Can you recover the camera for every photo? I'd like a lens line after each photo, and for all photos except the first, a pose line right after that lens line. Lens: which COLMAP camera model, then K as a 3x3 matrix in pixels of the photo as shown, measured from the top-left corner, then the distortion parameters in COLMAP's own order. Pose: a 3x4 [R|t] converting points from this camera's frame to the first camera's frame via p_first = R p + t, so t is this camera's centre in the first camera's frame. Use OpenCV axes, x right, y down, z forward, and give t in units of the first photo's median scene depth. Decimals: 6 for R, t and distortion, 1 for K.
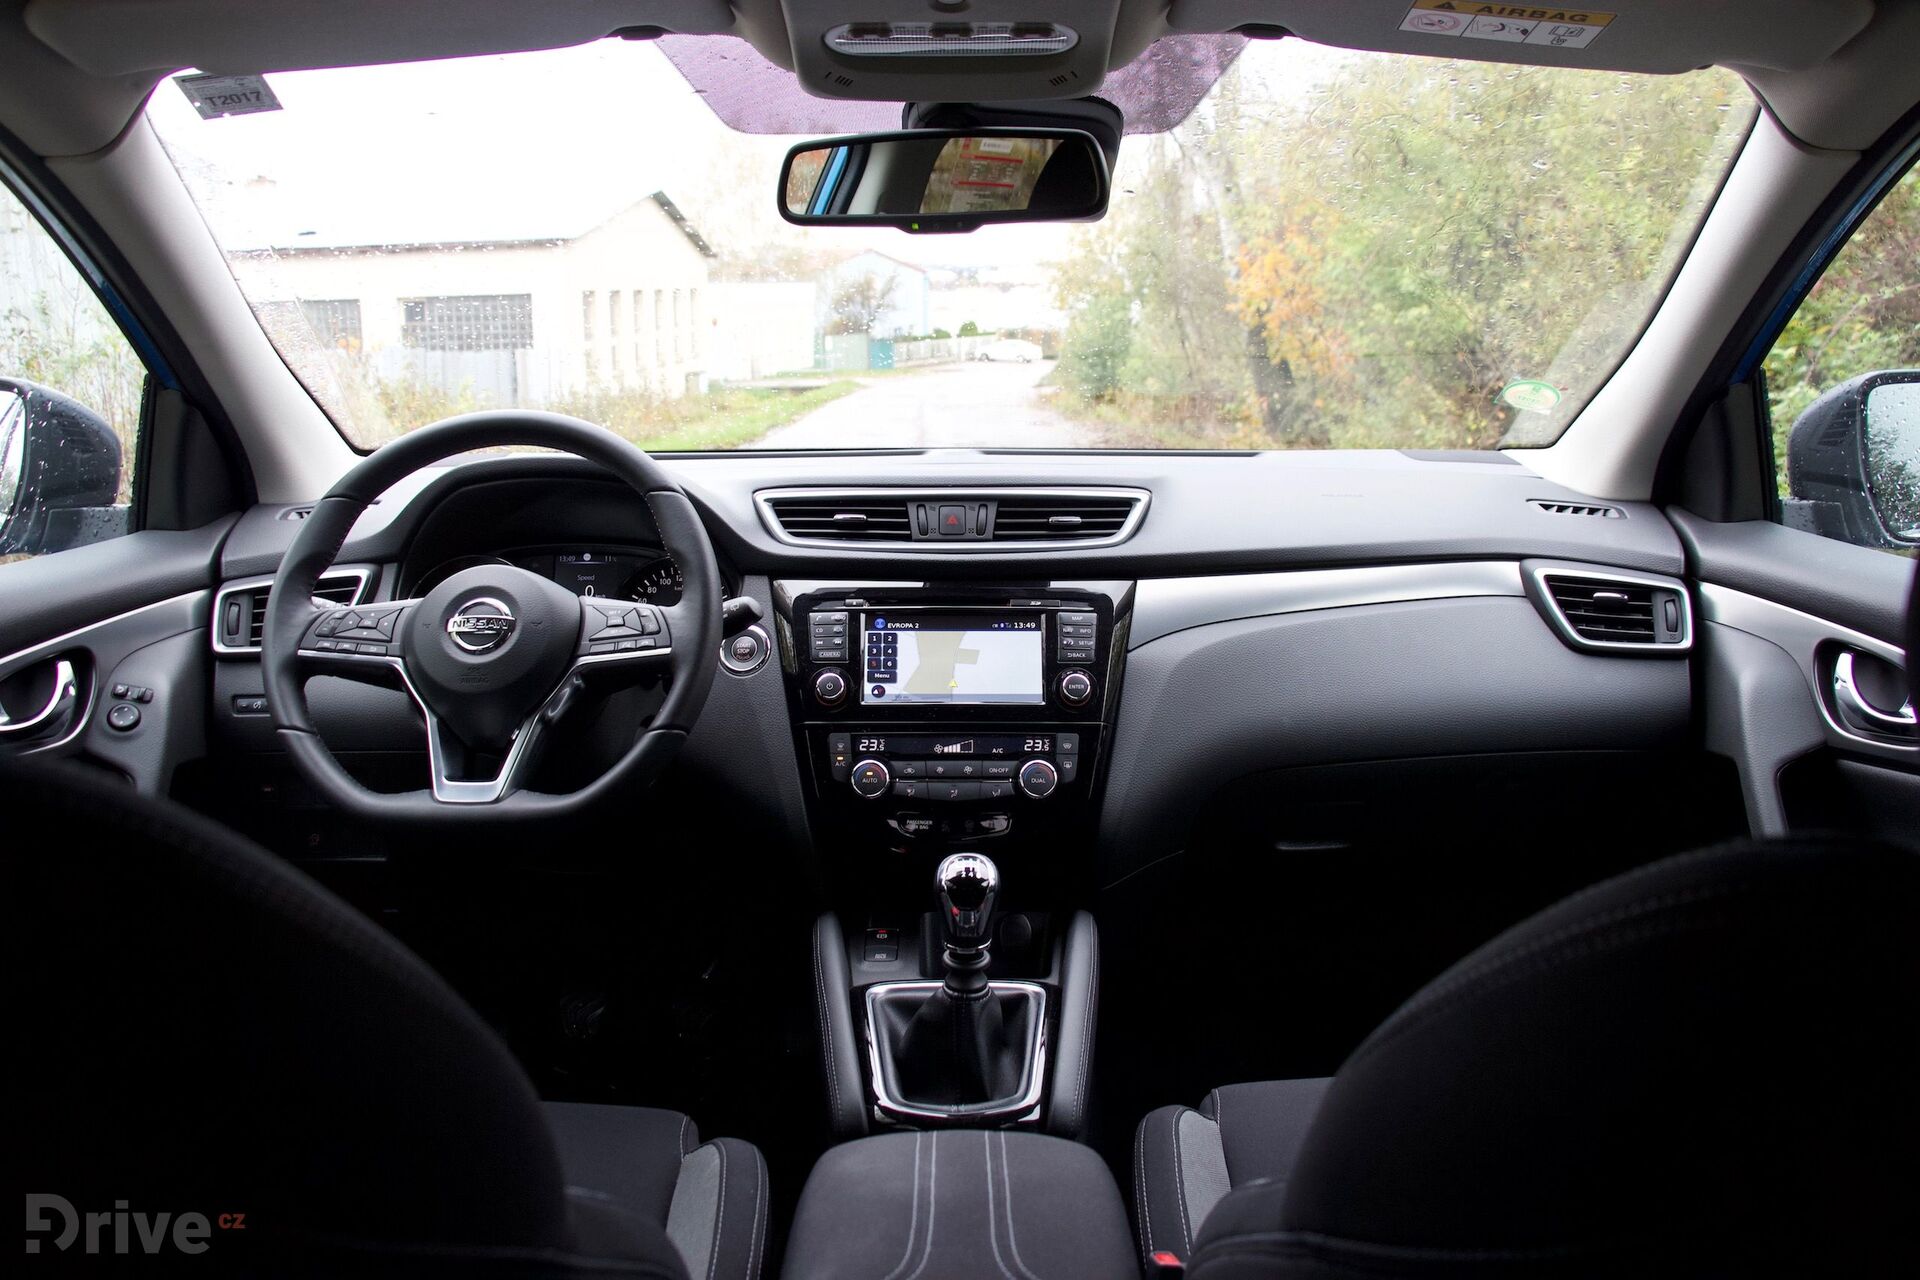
lens RADIAL K [[1554.6, 0, 970.0], [0, 1554.6, 624.9], [0, 0, 1]] dist [-0.132835, 0.010043]
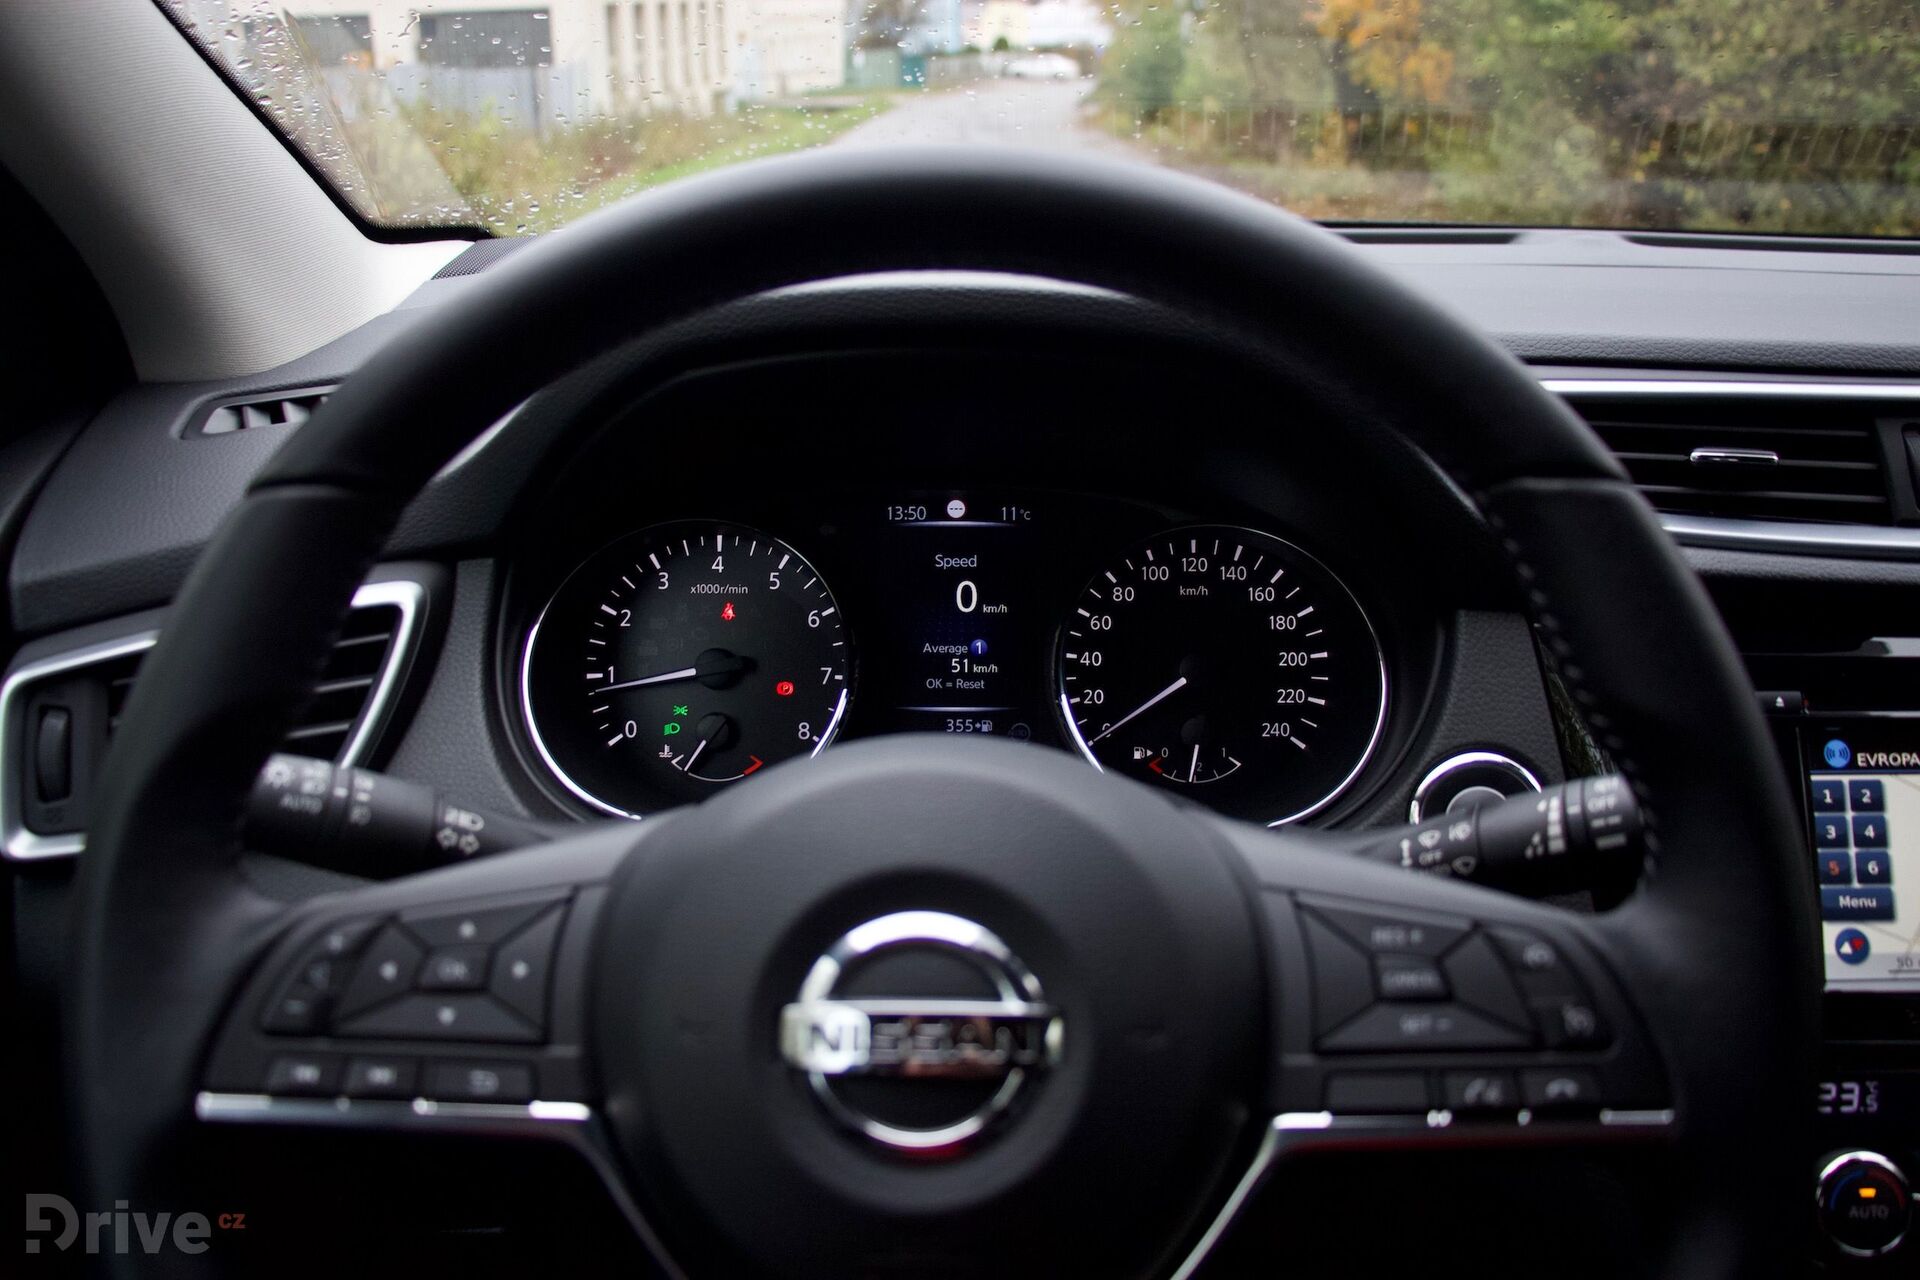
lens RADIAL K [[1554.6, 0, 970.0], [0, 1554.6, 624.9], [0, 0, 1]] dist [-0.132835, 0.010043]
pose [[0.999854, 0.005007, -0.016333, -0.261000], [-0.002096, 0.984811, 0.173616, -0.093034], [0.016954, -0.173557, 0.984678, 0.650252]]
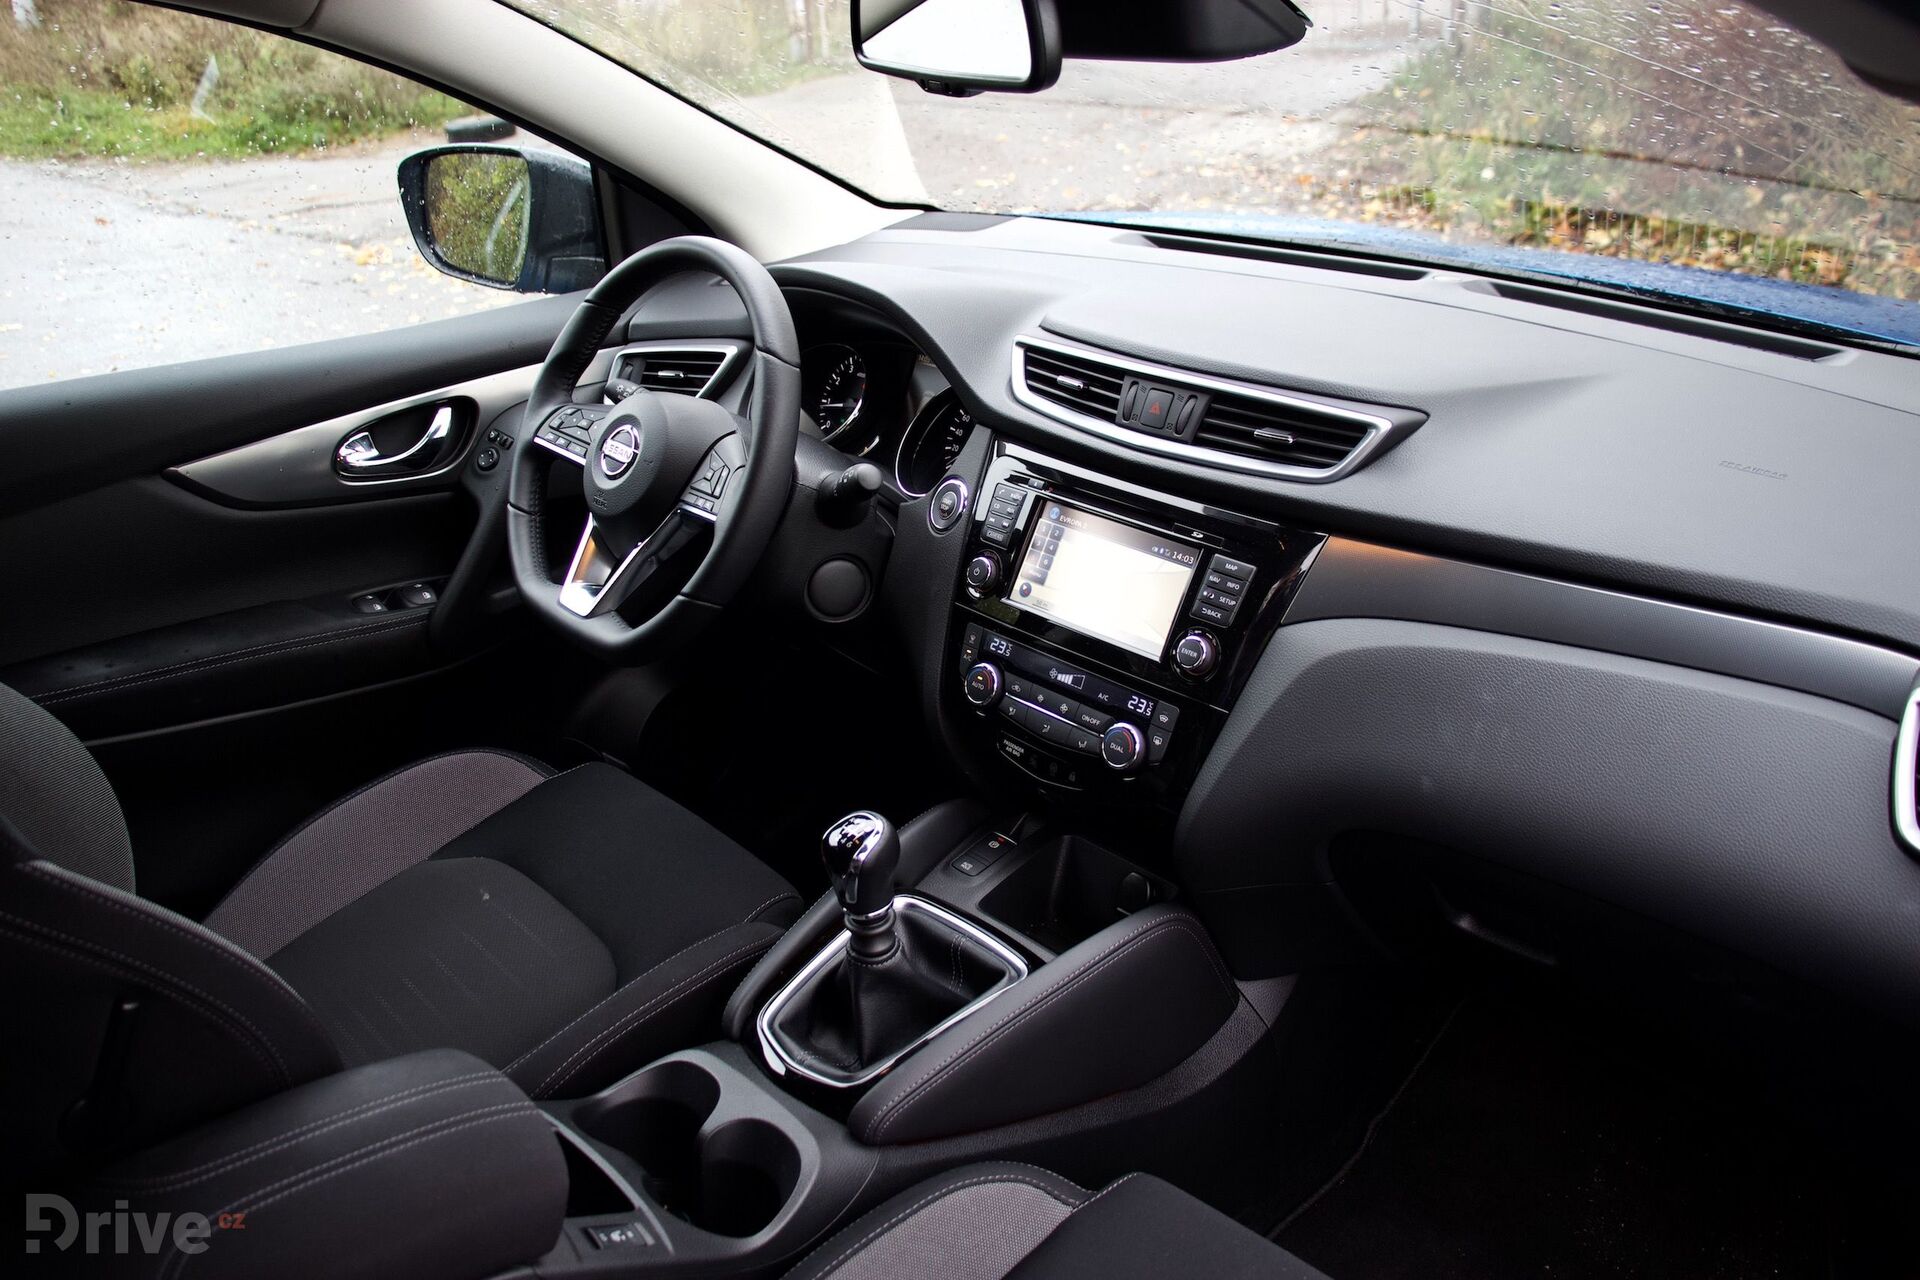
lens RADIAL K [[1554.6, 0, 970.0], [0, 1554.6, 624.9], [0, 0, 1]] dist [-0.132835, 0.010043]
pose [[0.678229, 0.284152, -0.677689, 0.516587], [-0.102052, 0.949699, 0.296071, -0.194048], [0.727730, -0.131644, 0.673112, 0.372090]]
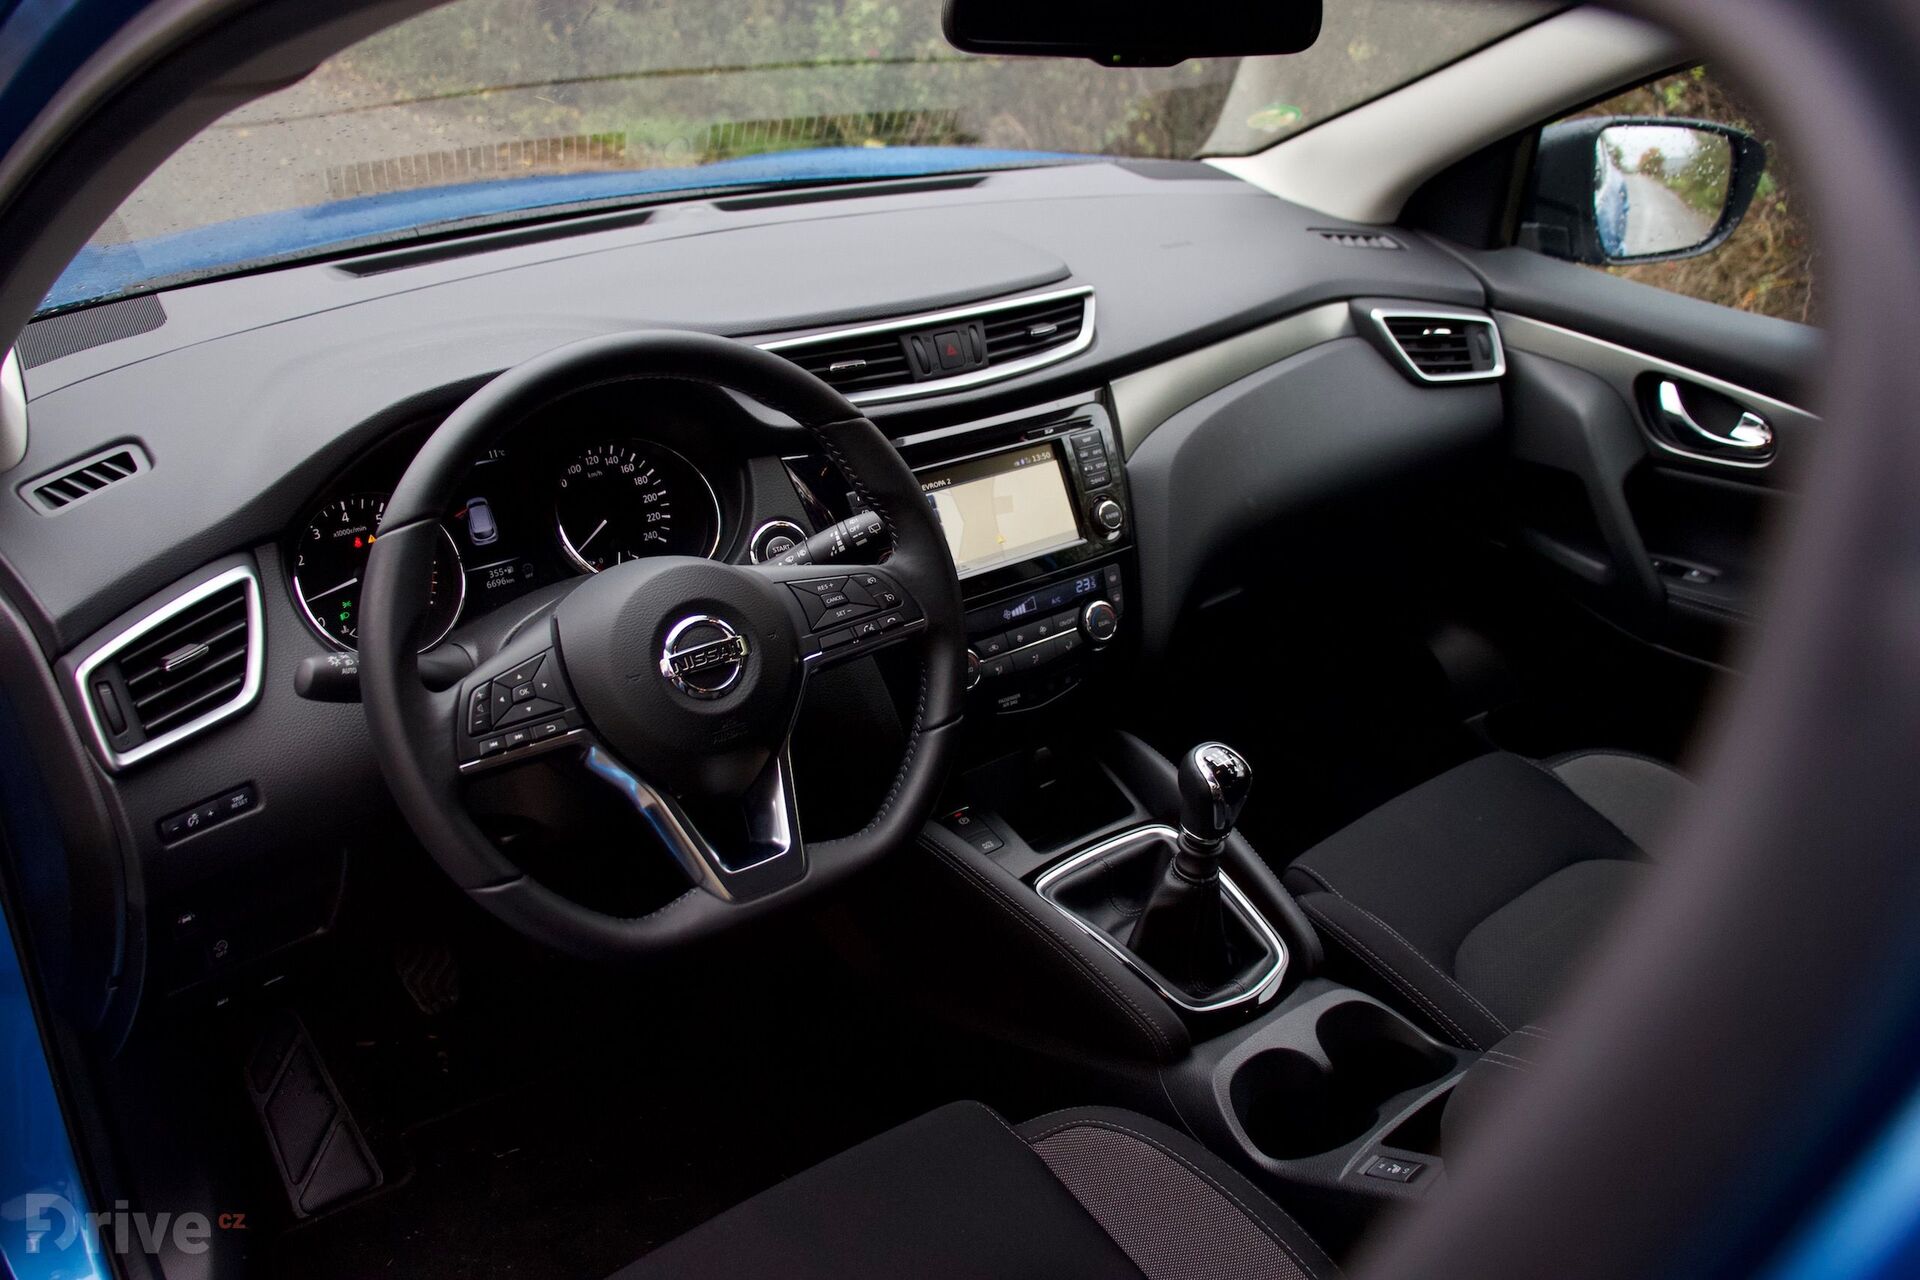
lens RADIAL K [[1554.6, 0, 970.0], [0, 1554.6, 624.9], [0, 0, 1]] dist [-0.132835, 0.010043]
pose [[0.784463, -0.255830, 0.564951, -0.538313], [0.068751, 0.941211, 0.330749, -0.211341], [-0.616354, -0.220619, 0.755933, 0.314793]]
